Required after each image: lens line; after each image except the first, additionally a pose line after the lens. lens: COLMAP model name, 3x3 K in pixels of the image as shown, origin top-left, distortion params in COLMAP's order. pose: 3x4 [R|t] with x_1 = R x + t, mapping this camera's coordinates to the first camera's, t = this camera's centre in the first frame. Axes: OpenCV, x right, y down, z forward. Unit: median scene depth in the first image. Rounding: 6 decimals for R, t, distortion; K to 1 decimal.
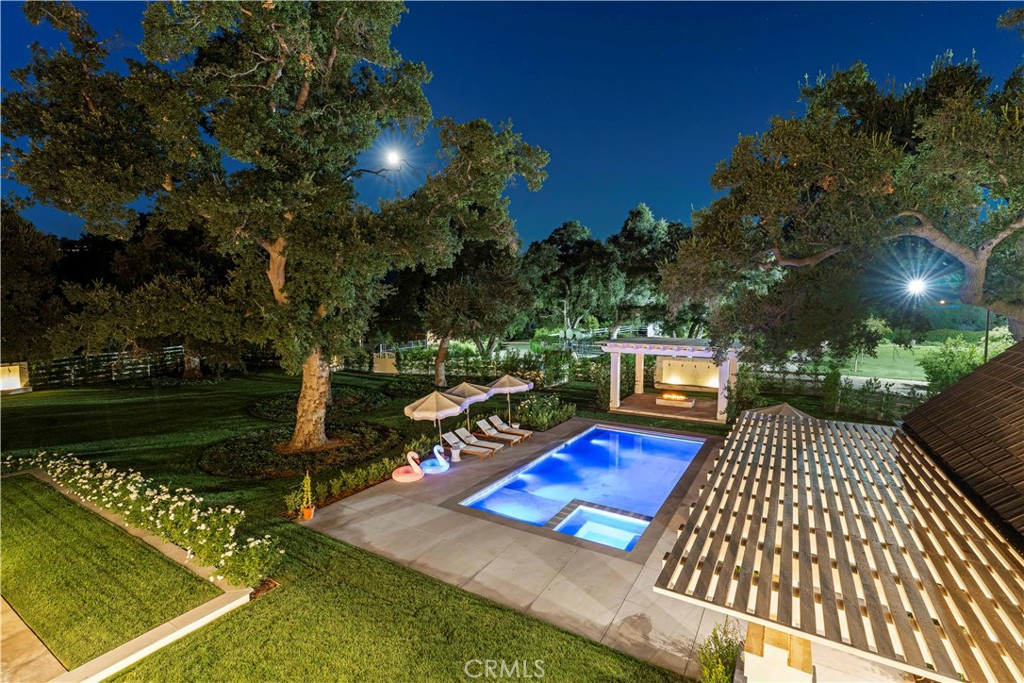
lens RADIAL K [[467.8, 0, 510.3], [0, 467.8, 339.7], [0, 0, 1]] dist [-0.006611, 0.000449]
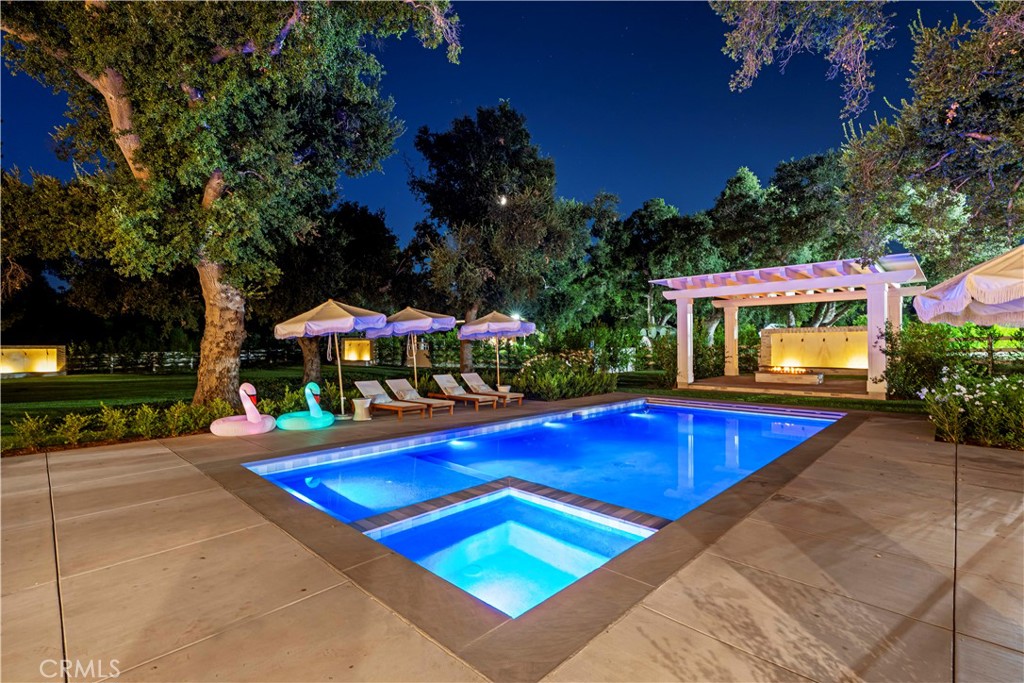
lens RADIAL K [[467.8, 0, 508.5], [0, 467.8, 343.9], [0, 0, 1]] dist [-0.006611, 0.000449]
pose [[0.975202, -0.009038, -0.221130, 0.099597], [-0.006554, 0.997548, -0.069677, 0.106063], [0.221217, 0.069398, 0.972752, 0.243511]]
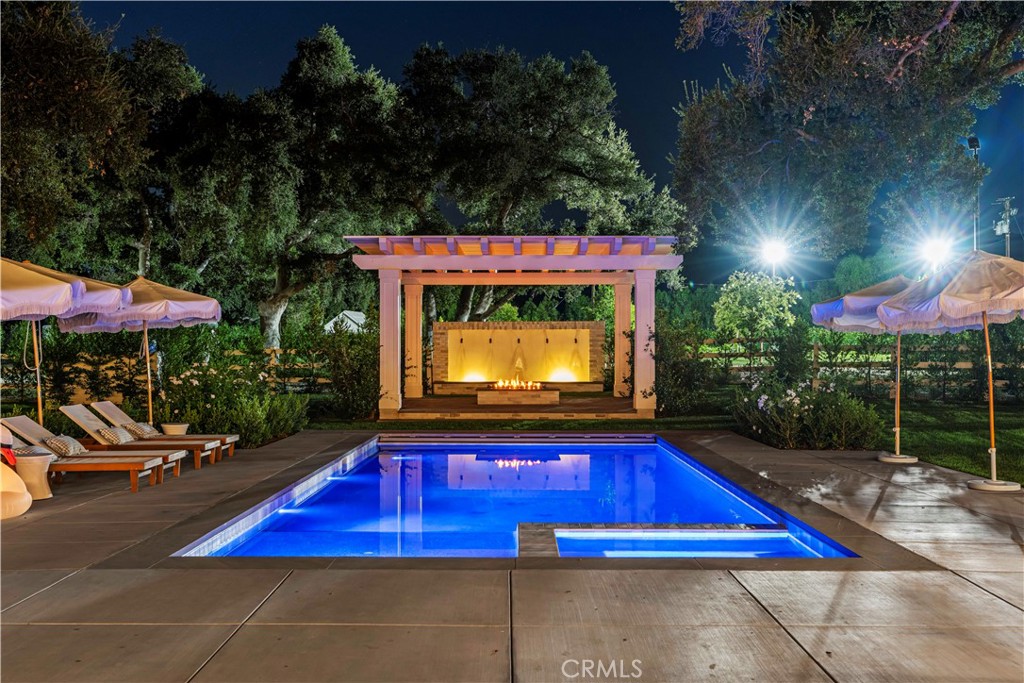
lens RADIAL K [[1016.2, 0, 516.3], [0, 1016.2, 341.2], [0, 0, 1]] dist [0.007102, 0.000000]
pose [[0.857337, 0.001363, 0.514754, -0.094702], [0.035782, 0.997420, -0.062236, 0.111095], [-0.513510, 0.071776, 0.855076, 0.170505]]
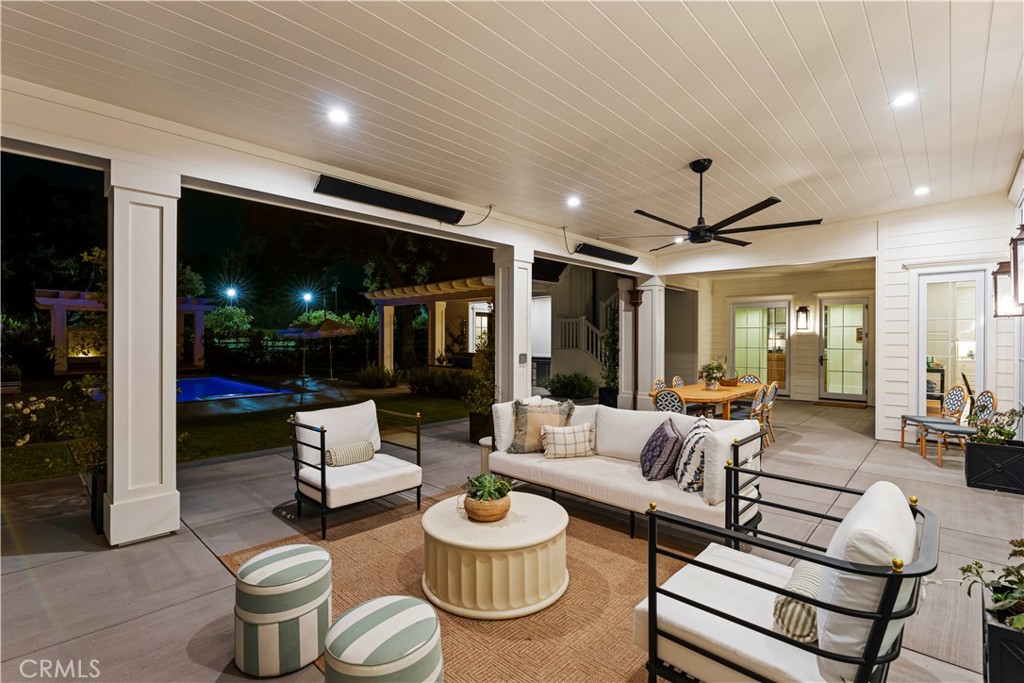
lens RADIAL K [[467.8, 0, 514.0], [0, 467.8, 340.3], [0, 0, 1]] dist [-0.006611, 0.000449]
pose [[0.214637, -0.008086, 0.976660, -0.321933], [0.058913, 0.998252, -0.004682, 0.110047], [-0.974916, 0.058543, 0.214738, 0.020875]]
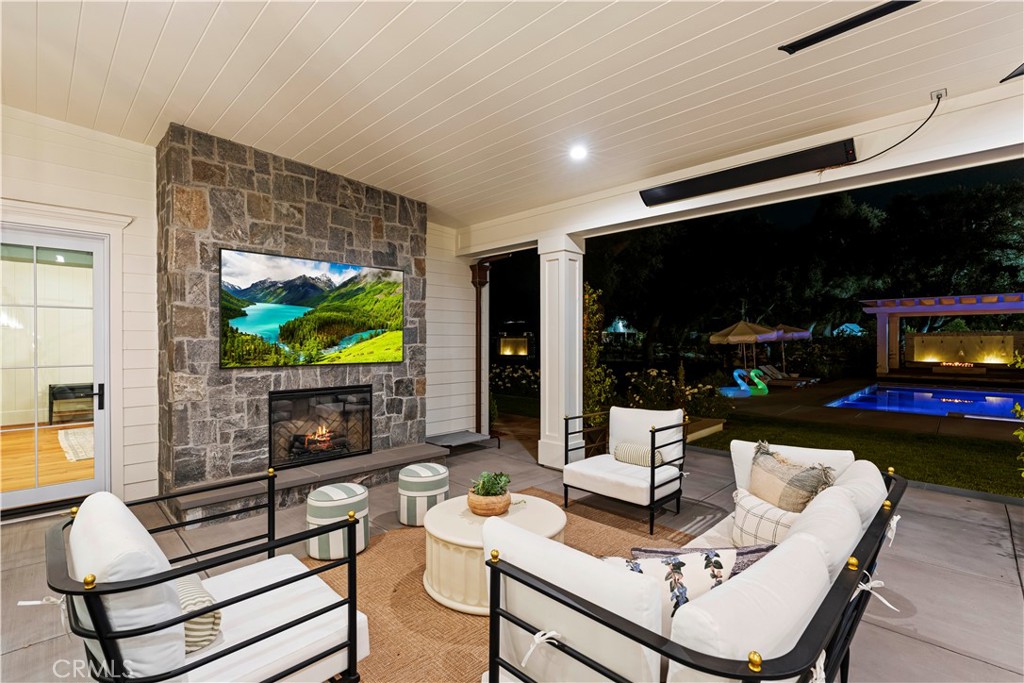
lens RADIAL K [[467.8, 0, 506.4], [0, 467.8, 347.6], [0, 0, 1]] dist [-0.006611, 0.000449]
pose [[0.970672, -0.001122, -0.240404, -0.209399], [-0.011099, 0.998714, -0.049473, 0.114489], [0.240150, 0.050690, 0.969411, -0.045839]]
